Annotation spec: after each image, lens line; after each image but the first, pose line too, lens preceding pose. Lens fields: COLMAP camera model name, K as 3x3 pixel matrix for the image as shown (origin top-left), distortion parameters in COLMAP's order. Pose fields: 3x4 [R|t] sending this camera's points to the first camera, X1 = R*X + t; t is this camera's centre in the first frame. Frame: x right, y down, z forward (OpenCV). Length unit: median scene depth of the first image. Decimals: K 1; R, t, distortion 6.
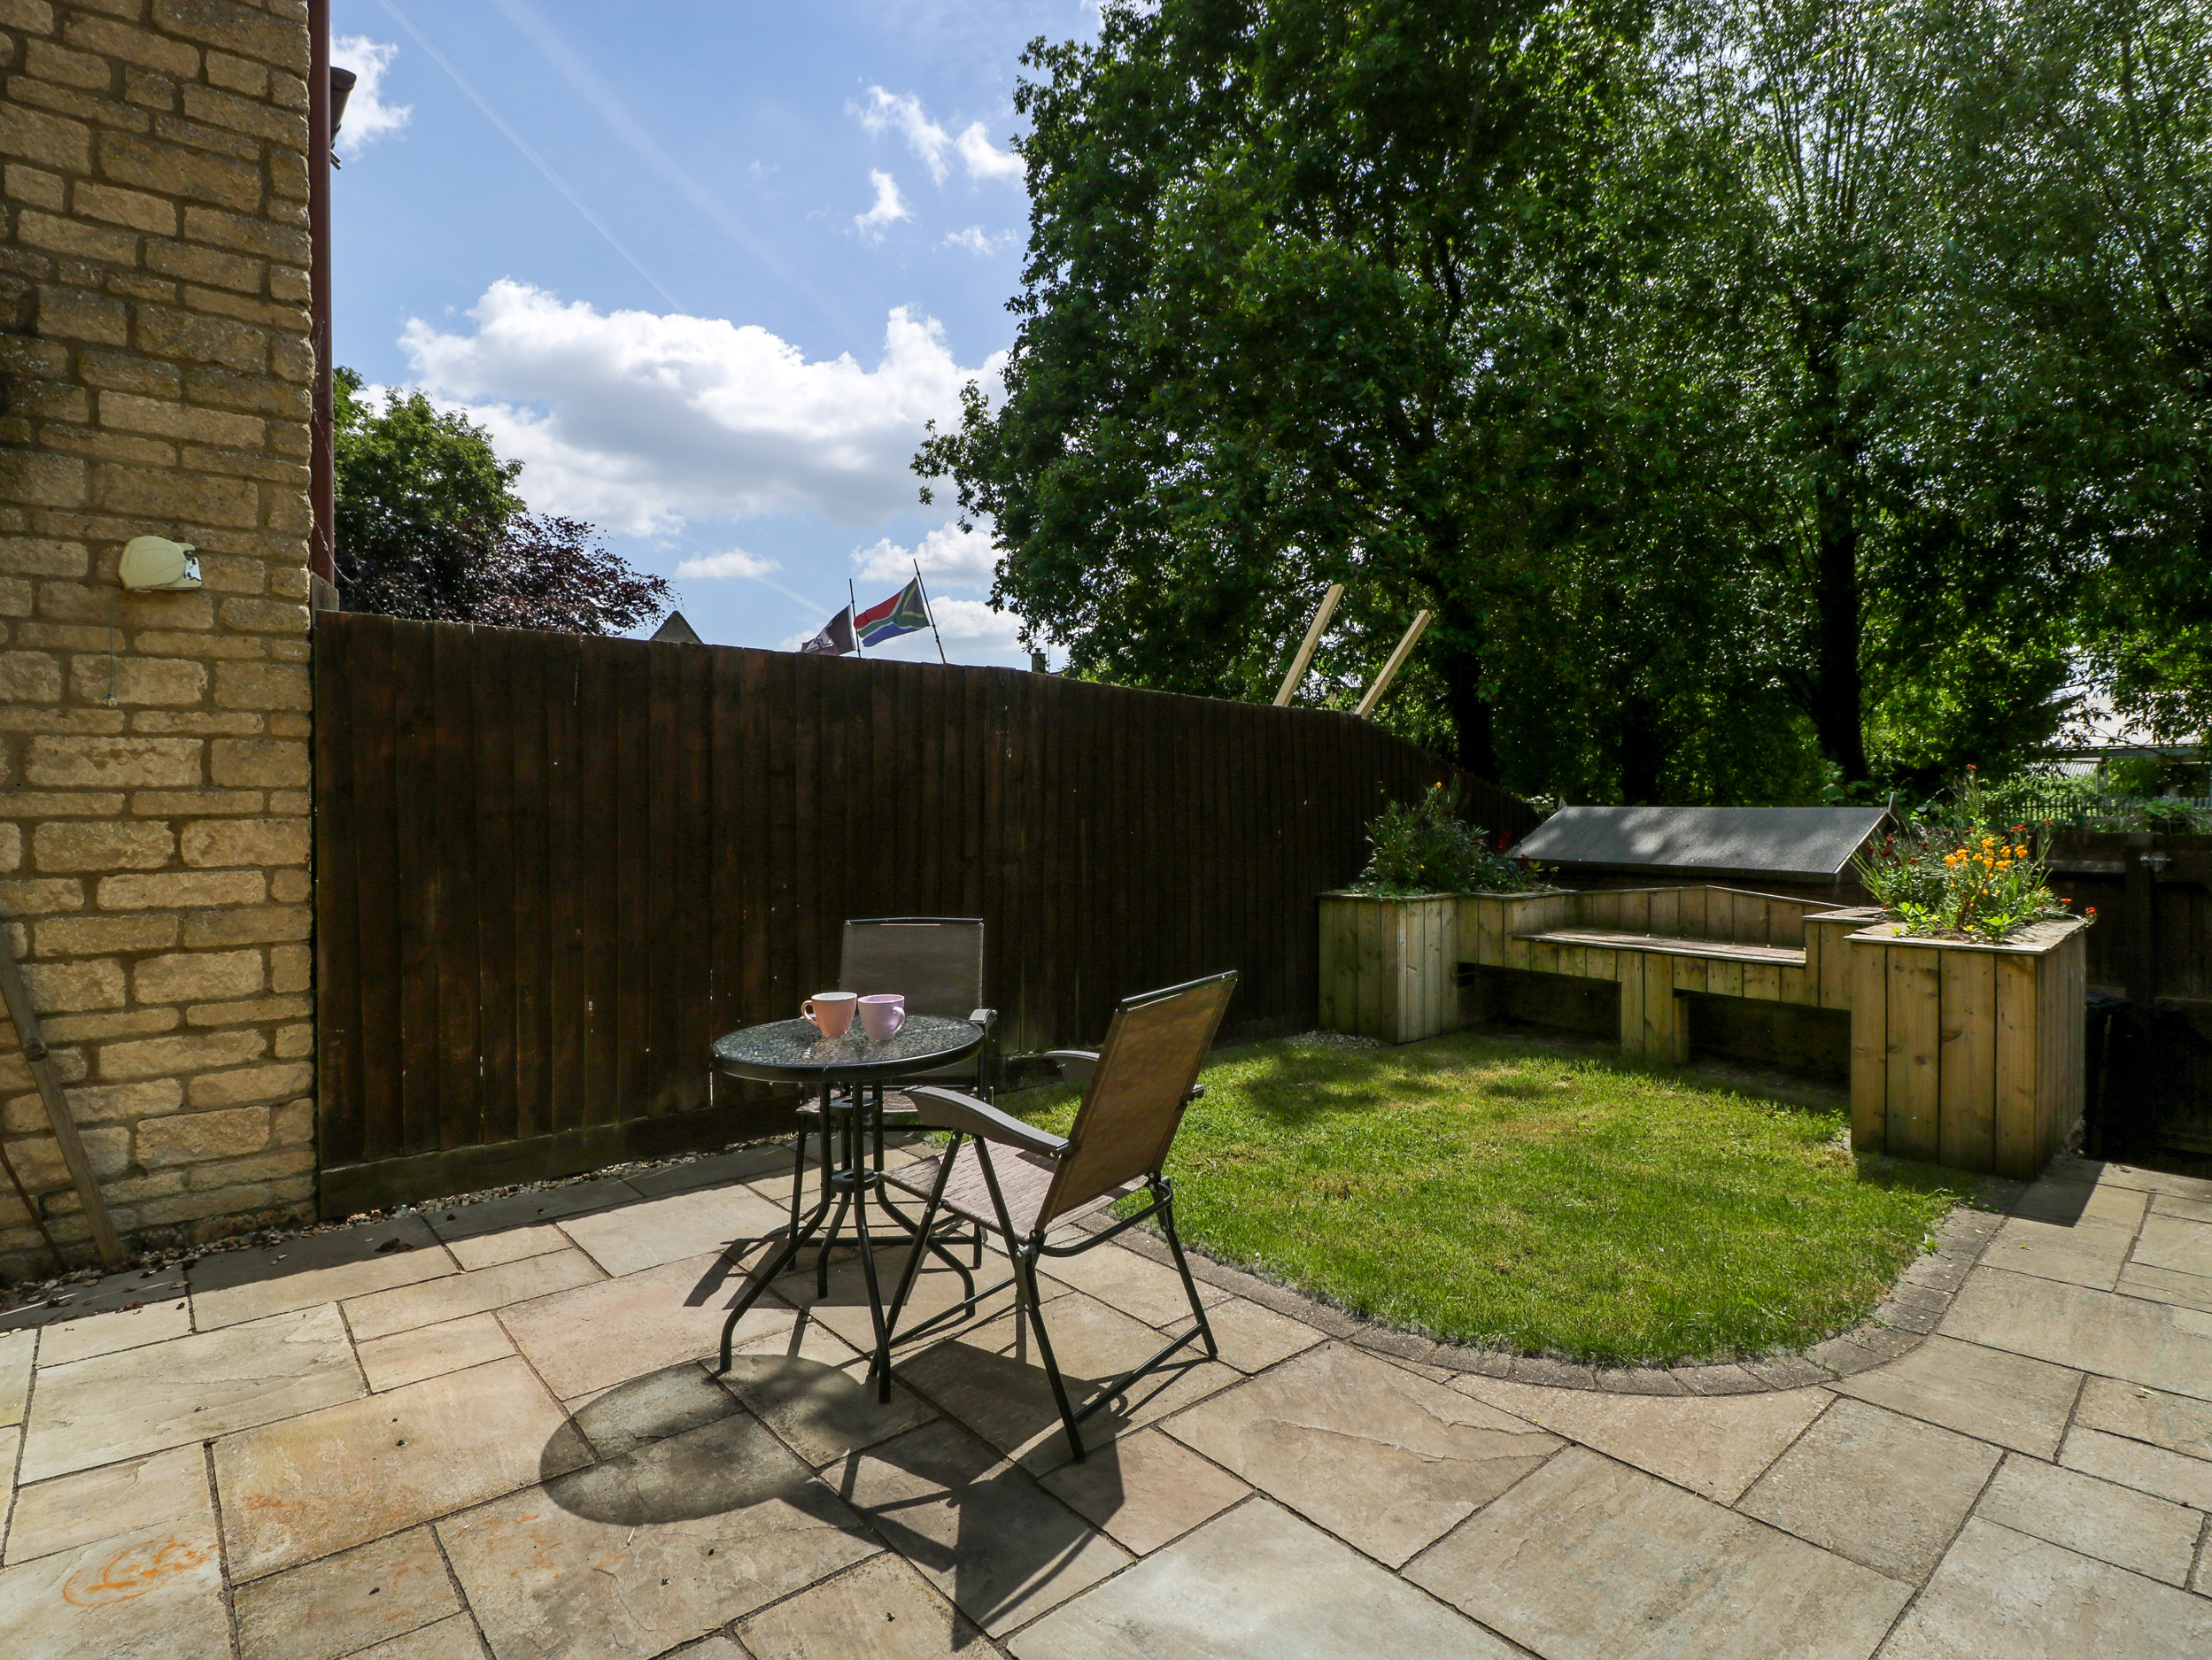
lens RADIAL K [[1143.2, 0, 1091.3], [0, 1143.2, 820.7], [0, 0, 1]] dist [0.000594, -0.014034]
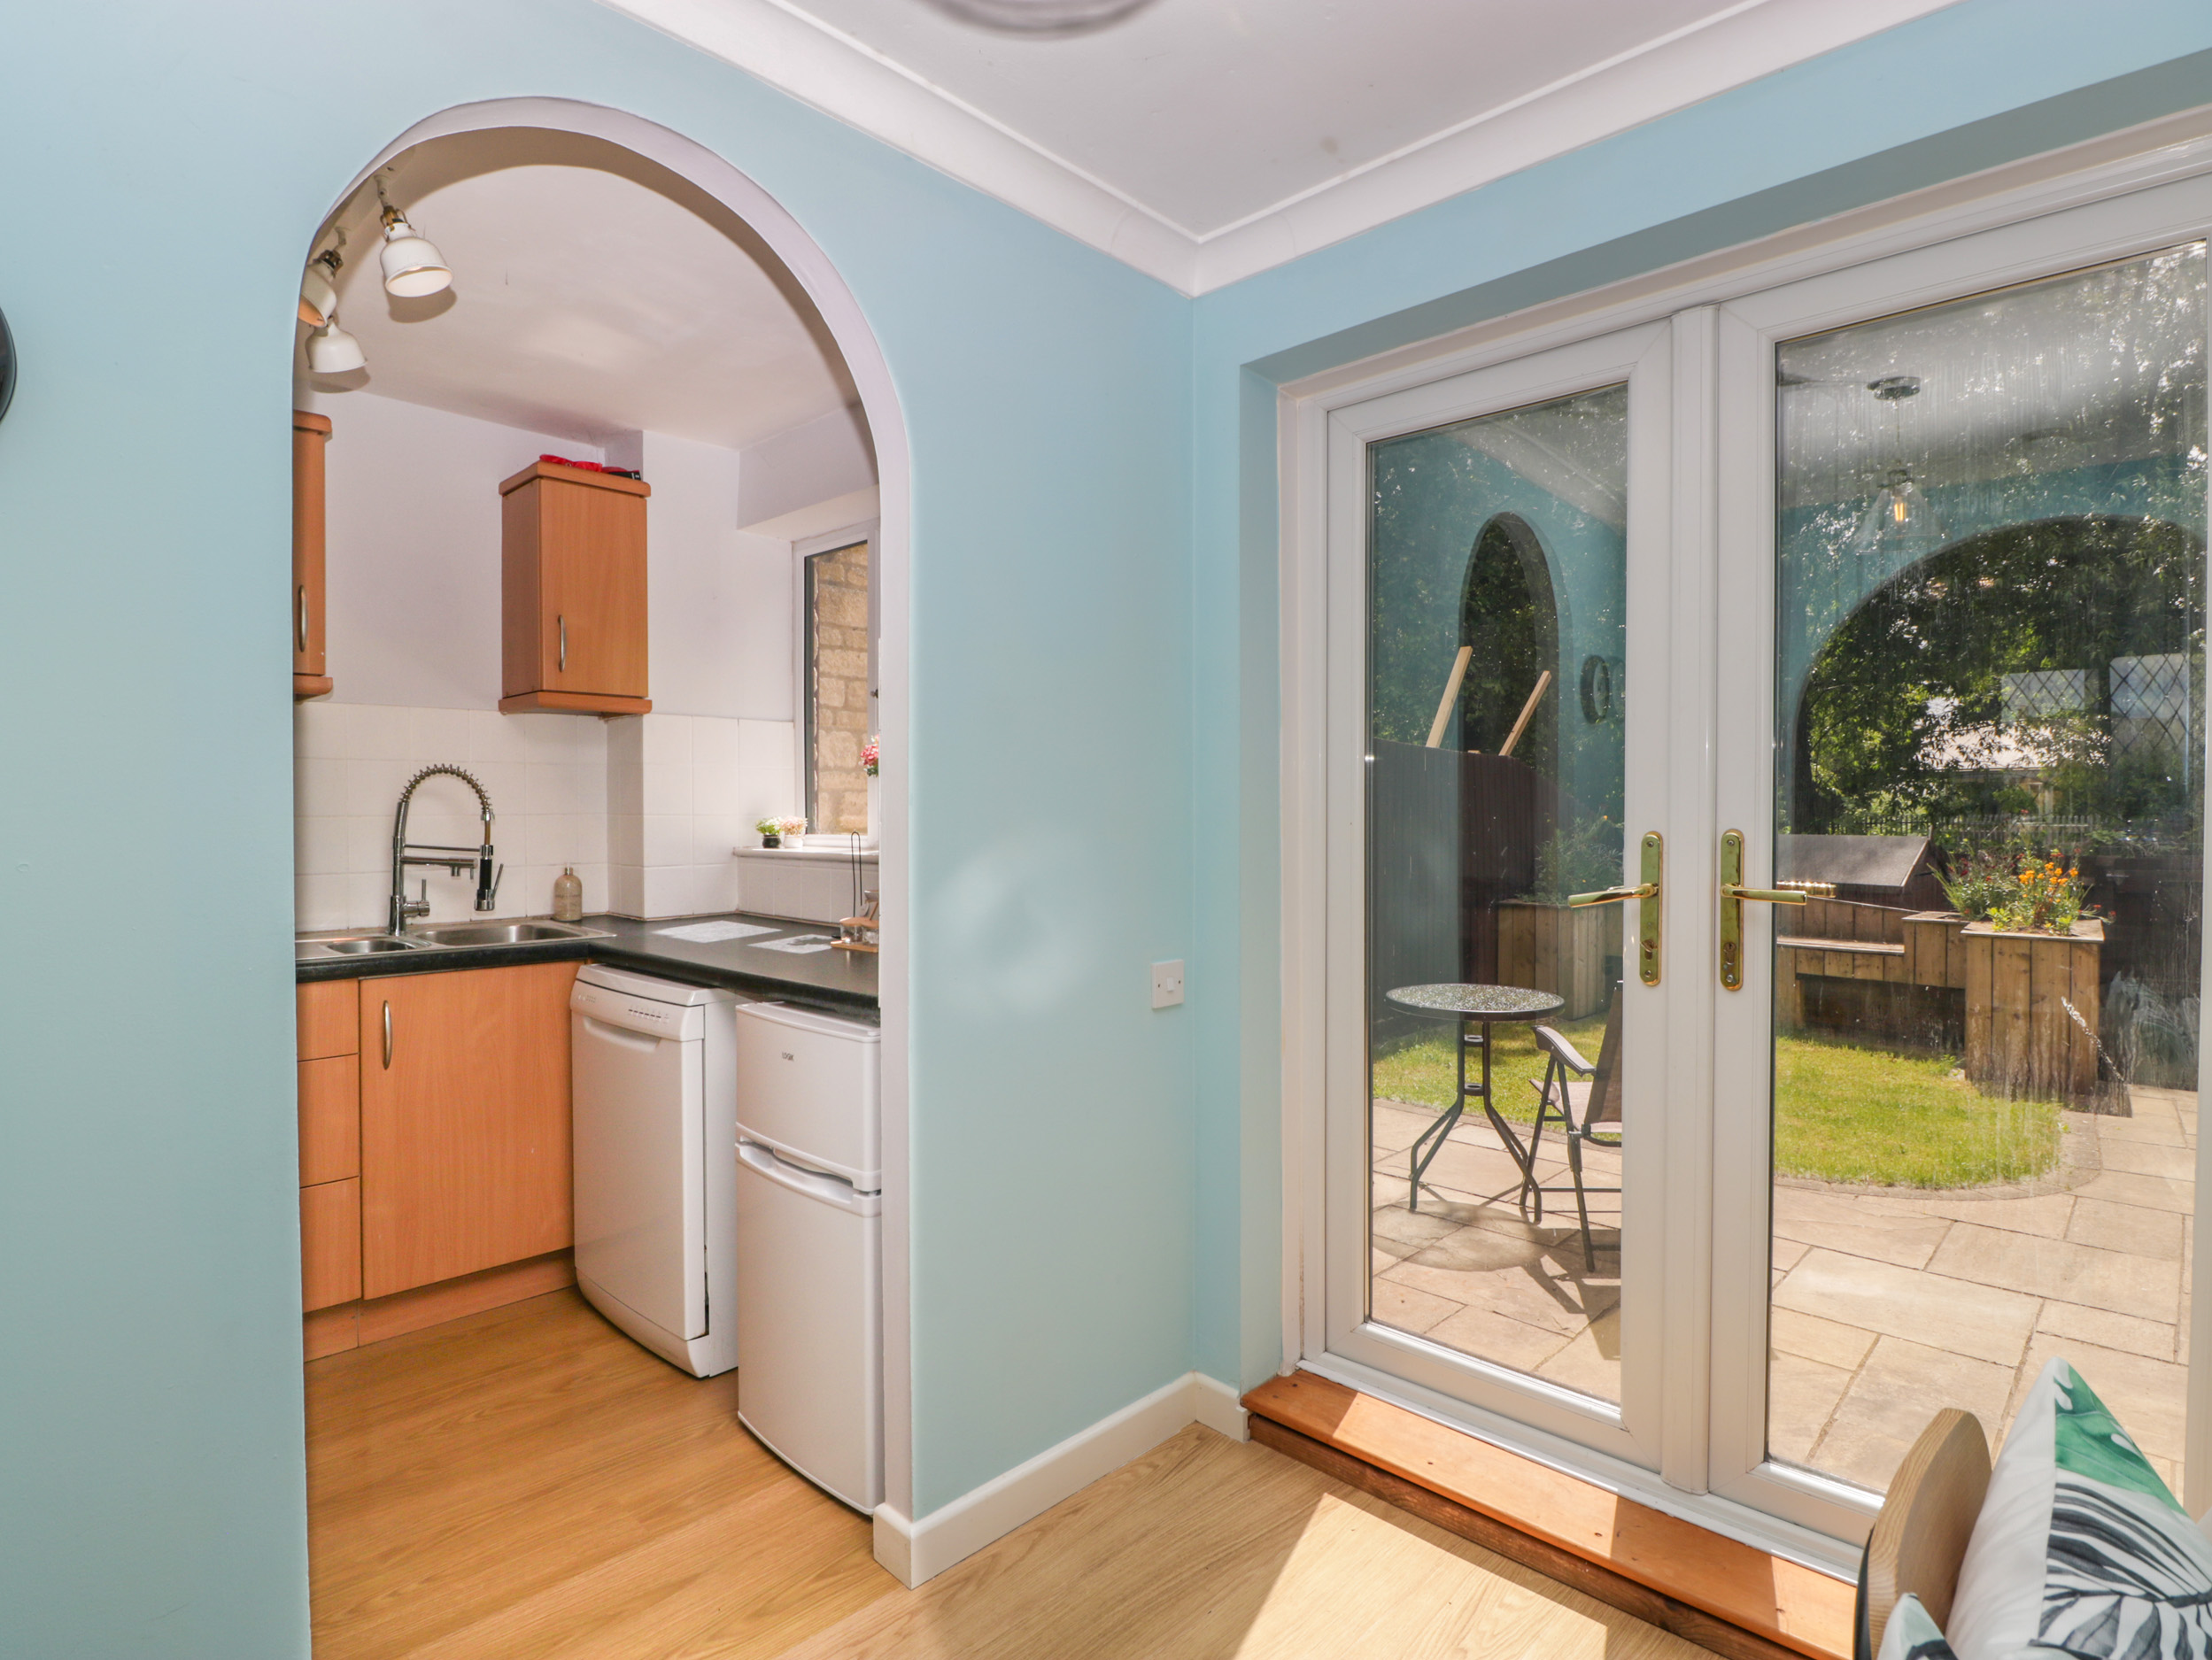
lens RADIAL K [[1154.6, 0, 1100.7], [0, 1154.6, 817.1], [0, 0, 1]] dist [0.006744, -0.014000]
pose [[0.994299, 0.005556, 0.106487, -0.485321], [-0.004646, 0.999951, -0.008790, -0.021157], [-0.106530, 0.008245, 0.994275, -0.279059]]
